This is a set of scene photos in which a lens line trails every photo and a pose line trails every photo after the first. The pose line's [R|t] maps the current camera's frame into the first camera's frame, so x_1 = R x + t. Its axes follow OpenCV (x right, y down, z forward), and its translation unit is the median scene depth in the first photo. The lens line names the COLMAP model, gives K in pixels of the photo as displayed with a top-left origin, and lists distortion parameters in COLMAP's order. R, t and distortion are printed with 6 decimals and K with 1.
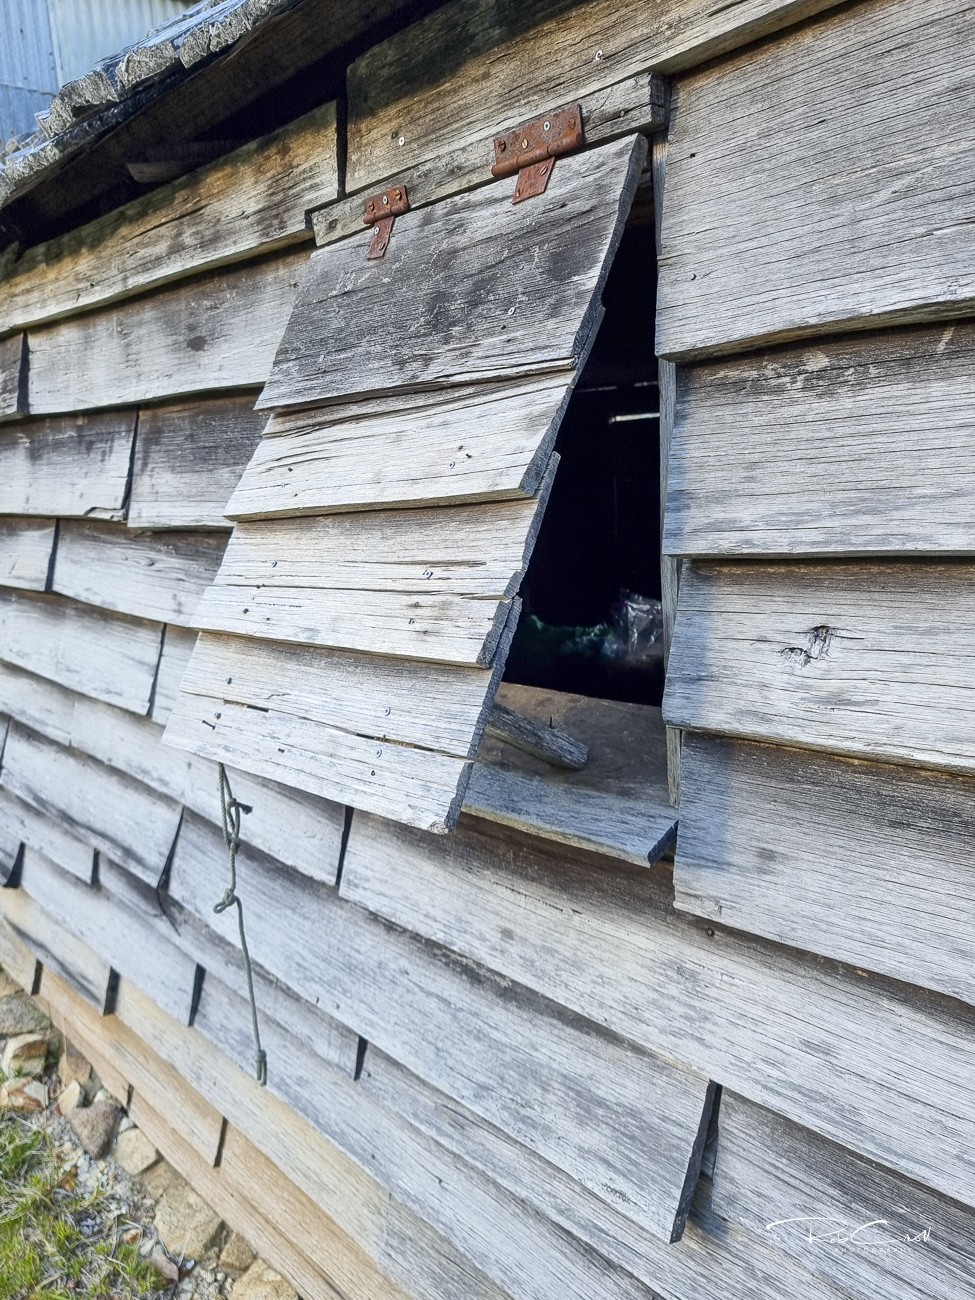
lens RADIAL K [[929.3, 0, 487.5], [0, 929.3, 650.0], [0, 0, 1]] dist [0.078454, -0.069173]
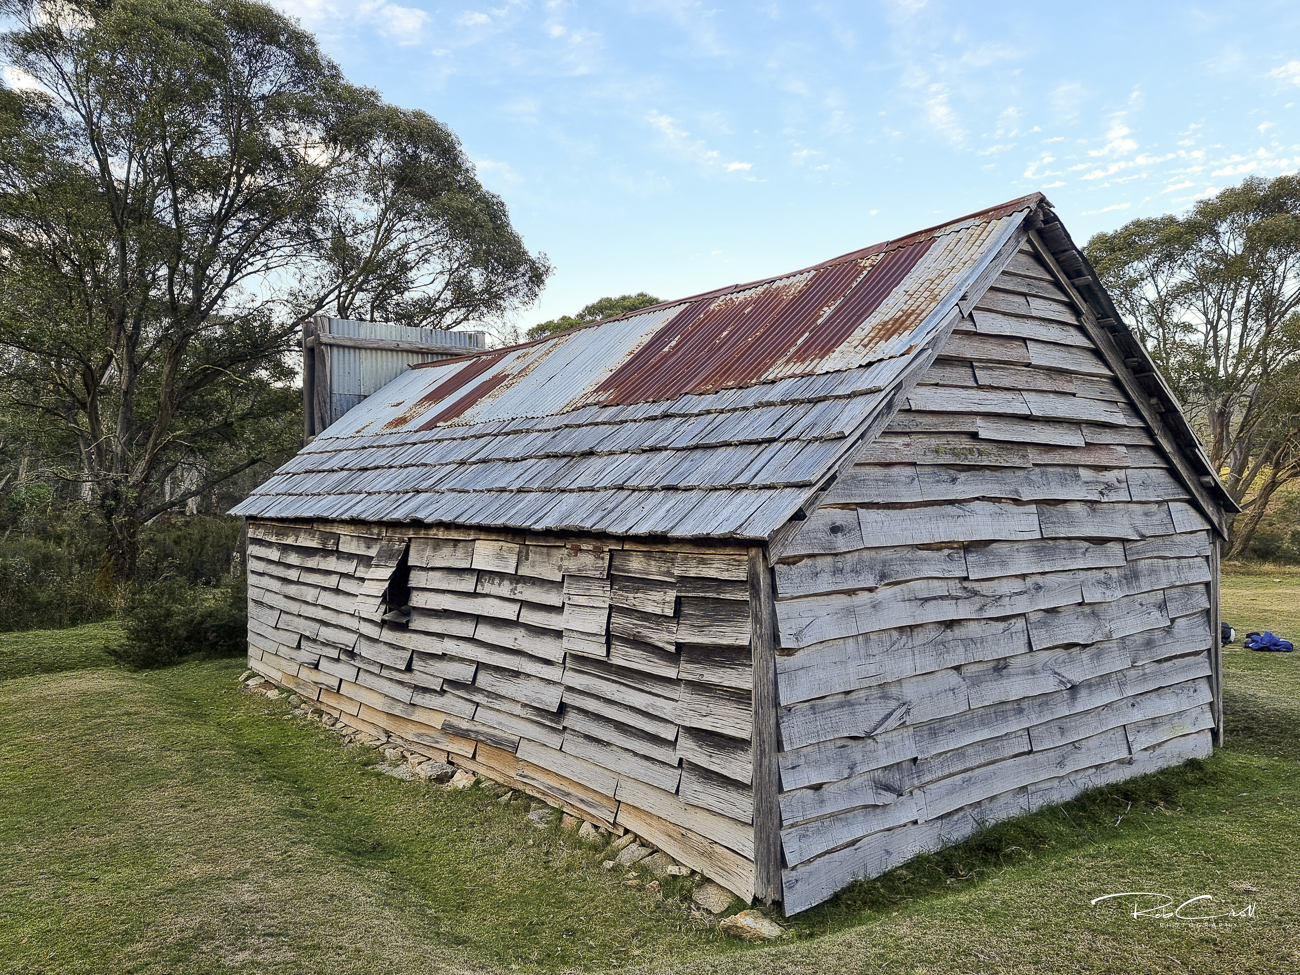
lens RADIAL K [[929.3, 0, 658.2], [0, 929.3, 501.1], [0, 0, 1]] dist [0.078454, -0.069173]
pose [[0.994969, 0.045428, -0.089294, 1.569843], [-0.061060, 0.981589, -0.180981, 0.264982], [0.079428, 0.185523, 0.979425, -3.638761]]
